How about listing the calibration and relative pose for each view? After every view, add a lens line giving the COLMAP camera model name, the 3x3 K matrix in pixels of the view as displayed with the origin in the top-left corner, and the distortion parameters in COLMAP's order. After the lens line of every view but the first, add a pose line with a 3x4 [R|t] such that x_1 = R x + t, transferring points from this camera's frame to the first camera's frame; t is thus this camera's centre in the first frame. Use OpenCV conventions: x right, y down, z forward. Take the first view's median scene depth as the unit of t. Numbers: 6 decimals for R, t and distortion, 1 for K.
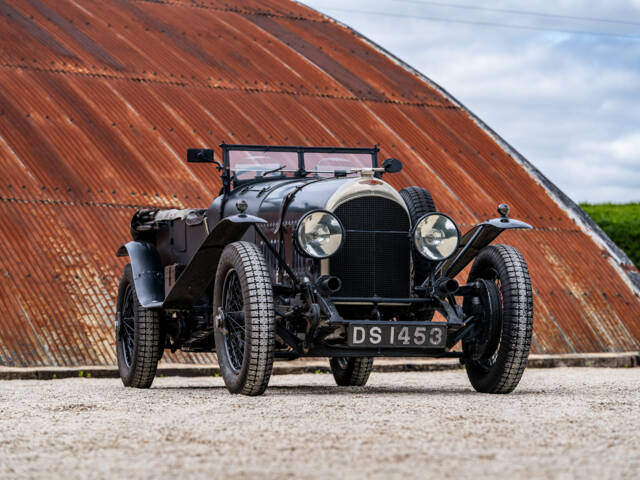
lens RADIAL K [[2738.1, 0, 320.0], [0, 2738.1, 240.0], [0, 0, 1]] dist [0.456131, 0.431245]
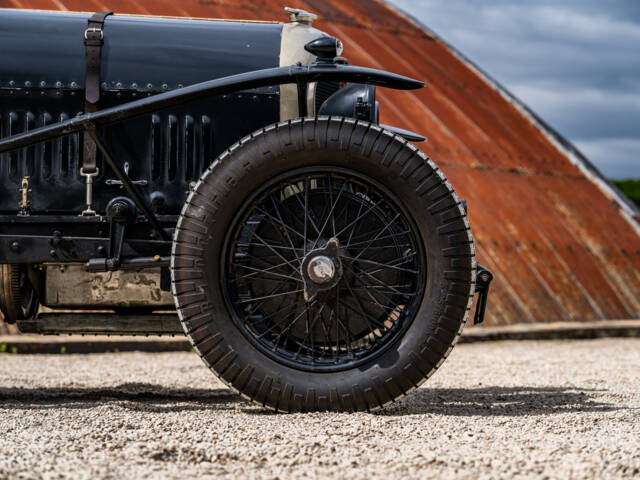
lens RADIAL K [[1957.2, 0, 320.0], [0, 1957.2, 240.0], [0, 0, 1]] dist [-0.047201, -0.291011]
pose [[0.996544, 0.011722, 0.082231, -0.039194], [-0.012134, 0.999916, 0.004513, 0.014810], [-0.082171, -0.005495, 0.996603, 0.408273]]
